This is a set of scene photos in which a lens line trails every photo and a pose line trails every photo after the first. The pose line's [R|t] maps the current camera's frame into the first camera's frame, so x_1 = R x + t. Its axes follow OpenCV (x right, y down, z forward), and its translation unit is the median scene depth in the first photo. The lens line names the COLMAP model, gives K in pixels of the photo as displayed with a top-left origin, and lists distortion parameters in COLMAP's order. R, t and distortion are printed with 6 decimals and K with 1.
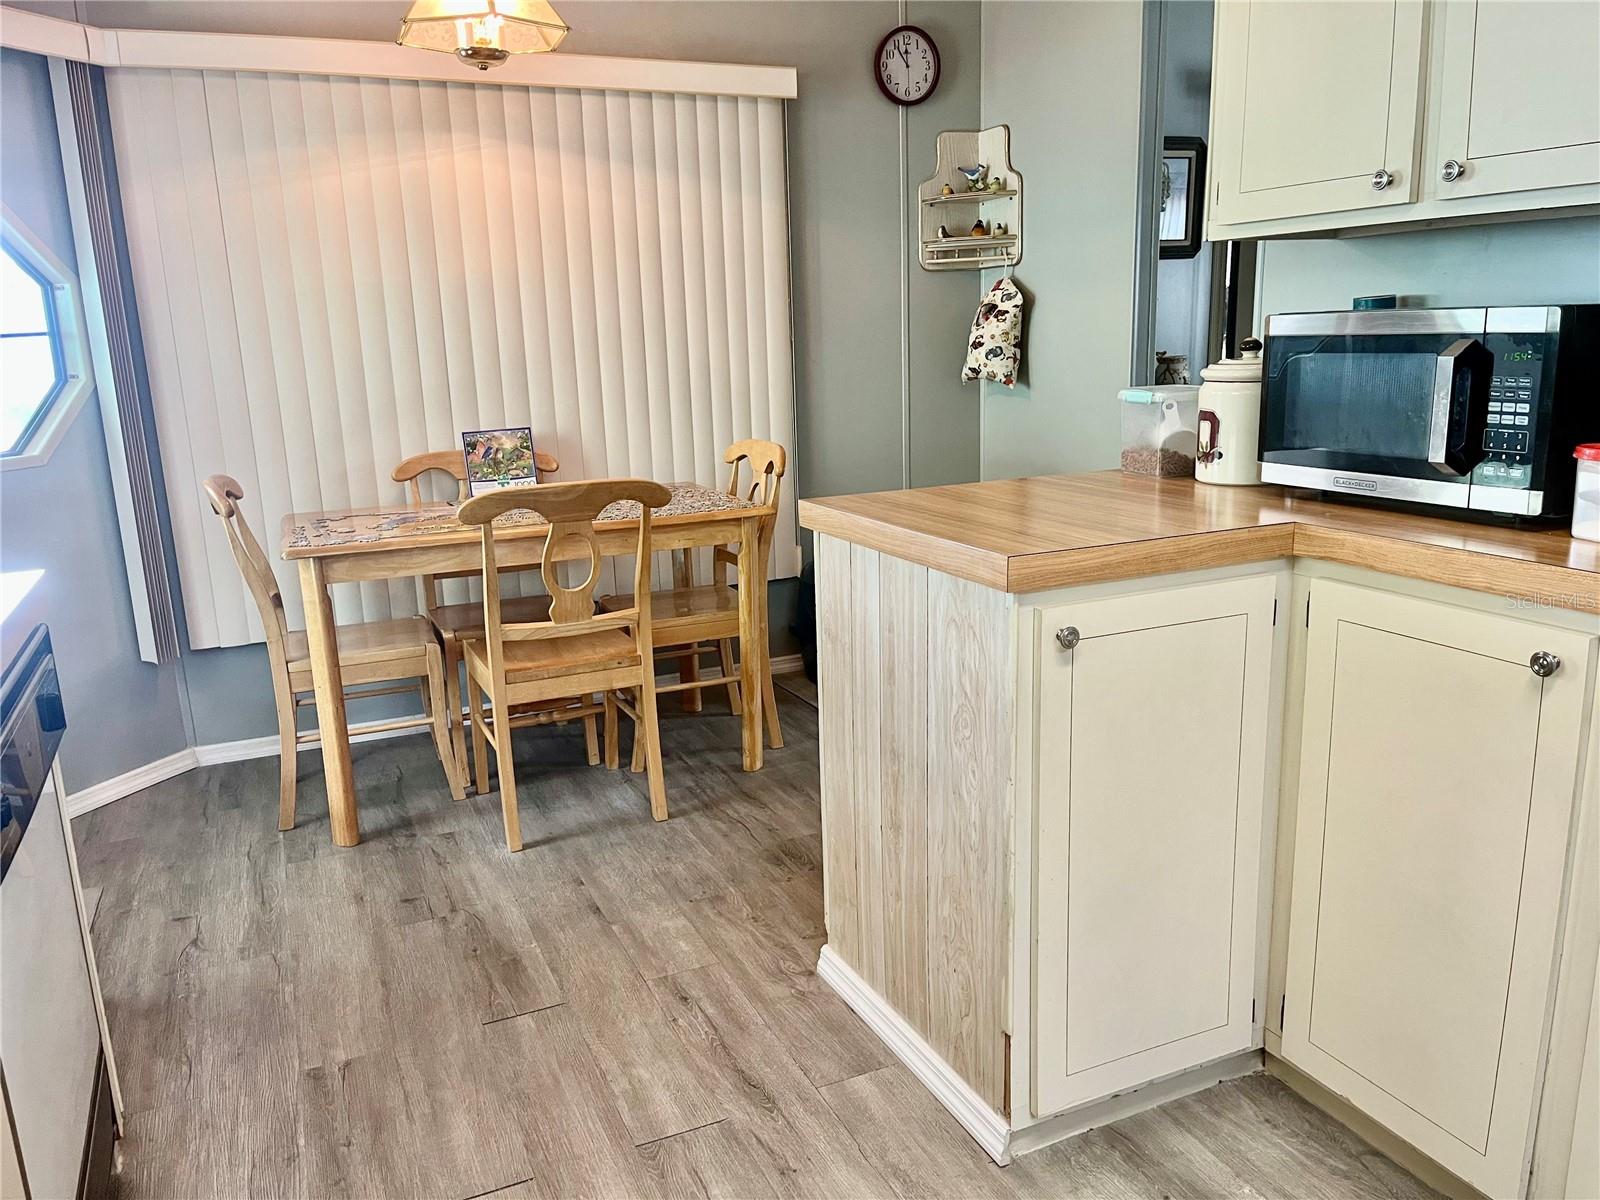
lens RADIAL K [[1206.0, 0, 813.1], [0, 1206.0, 610.0], [0, 0, 1]] dist [0.039889, -0.054675]
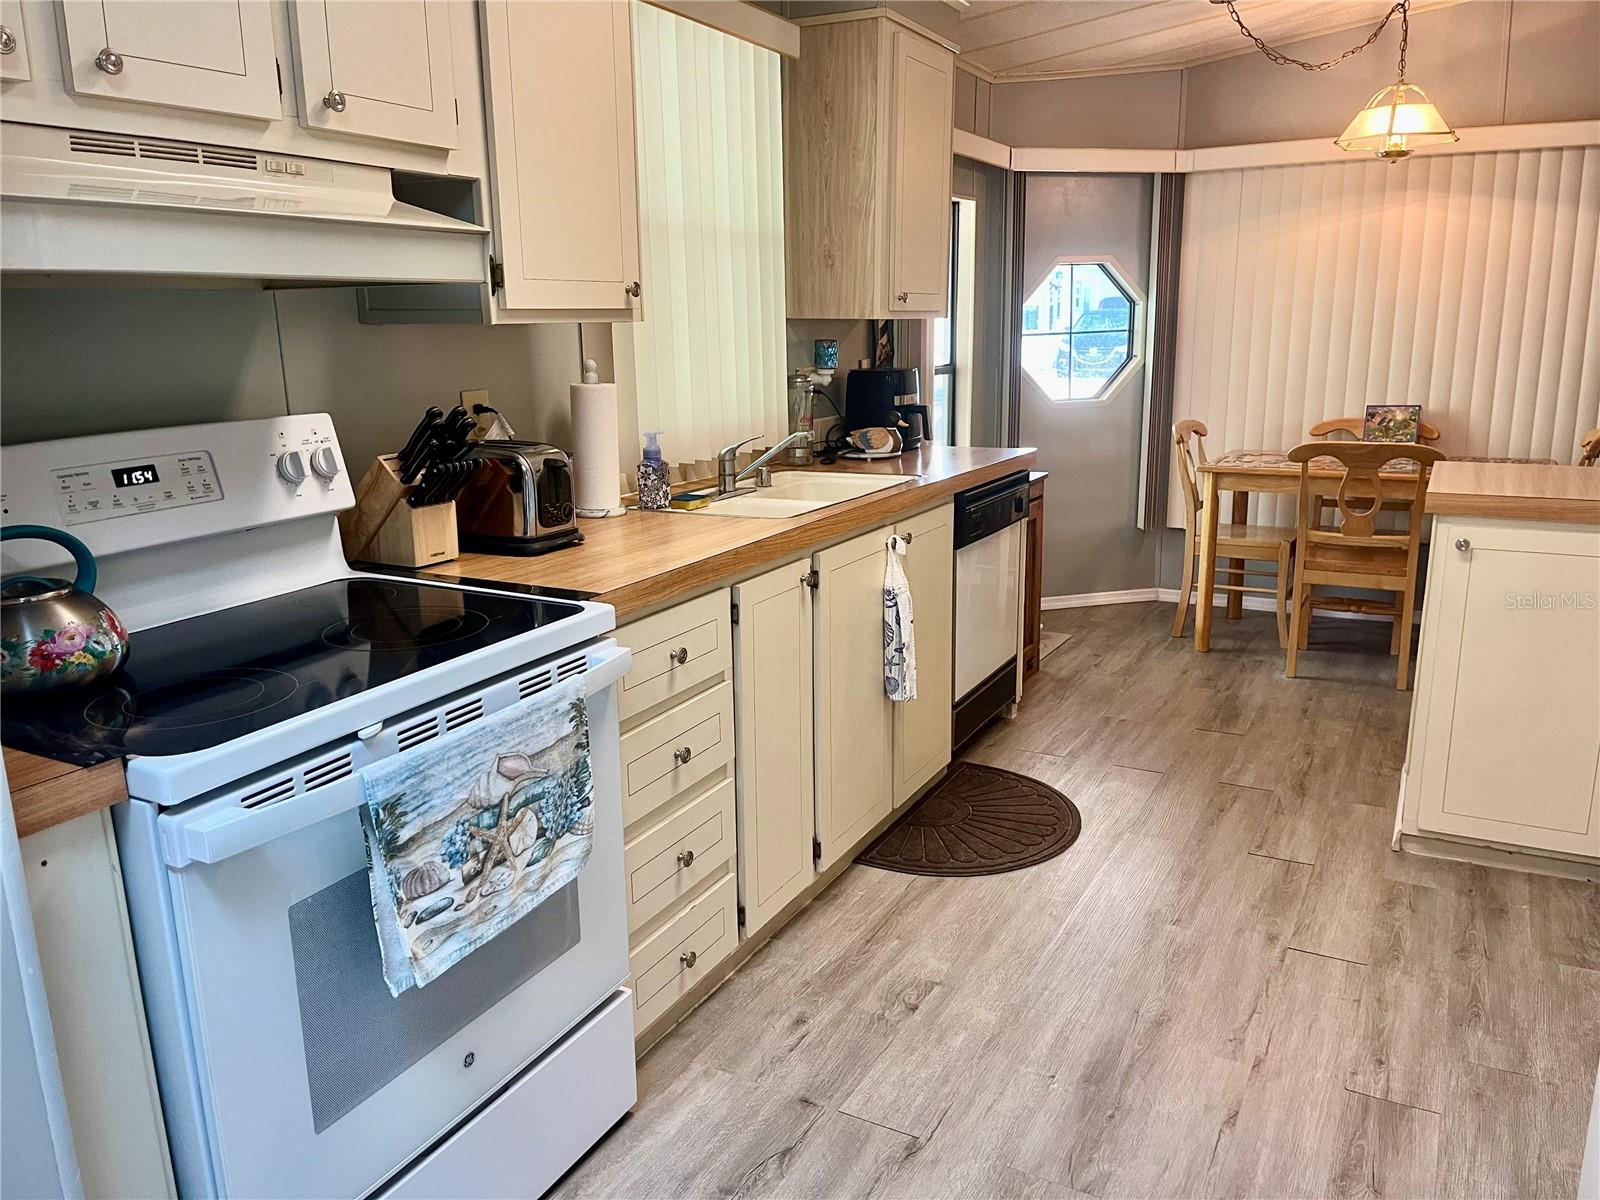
lens RADIAL K [[1206.0, 0, 792.8], [0, 1206.0, 598.1], [0, 0, 1]] dist [0.039889, -0.054675]
pose [[0.599895, 0.201044, -0.774407, 0.563958], [-0.182367, 0.976794, 0.112315, 0.043297], [0.779017, 0.073849, 0.622638, -0.474475]]
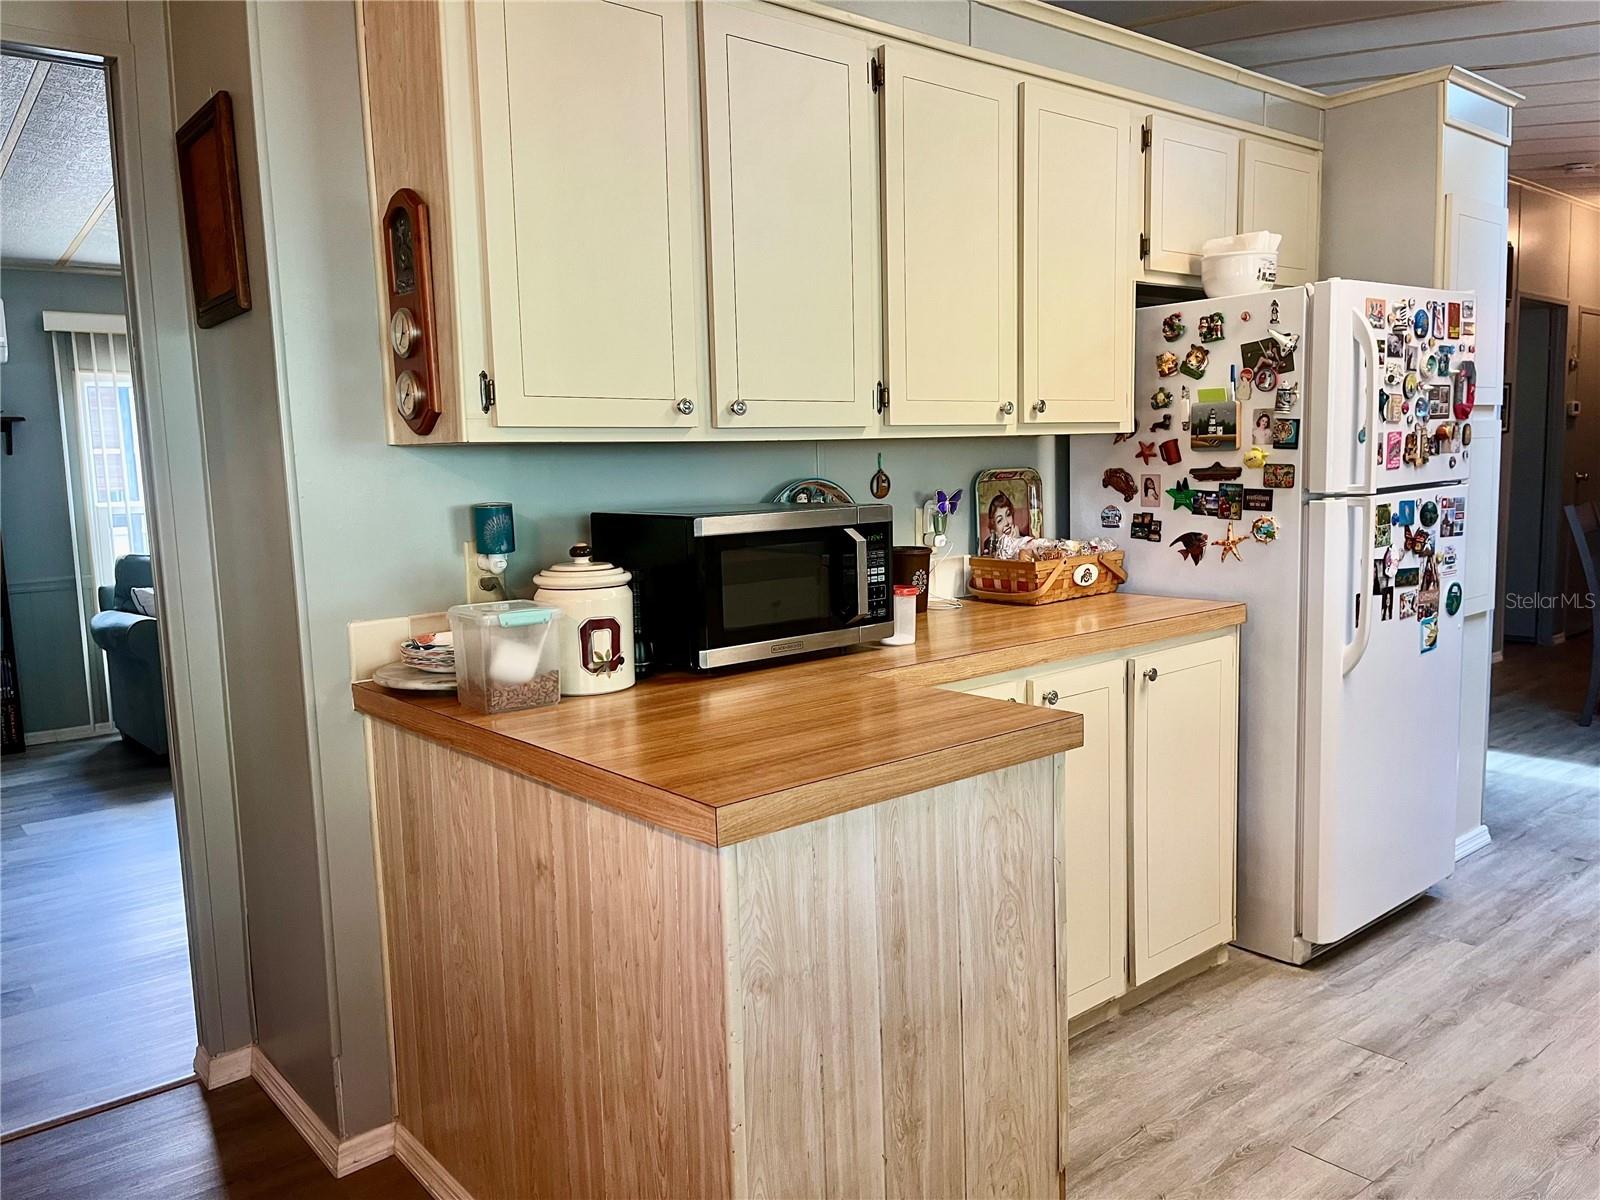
lens RADIAL K [[1206.0, 0, 805.4], [0, 1206.0, 591.4], [0, 0, 1]] dist [0.039889, -0.054675]
pose [[-0.265326, -0.069548, 0.961647, -0.469619], [0.251156, 0.957975, 0.138579, -0.207468], [-0.930872, 0.278292, -0.236708, 0.805790]]
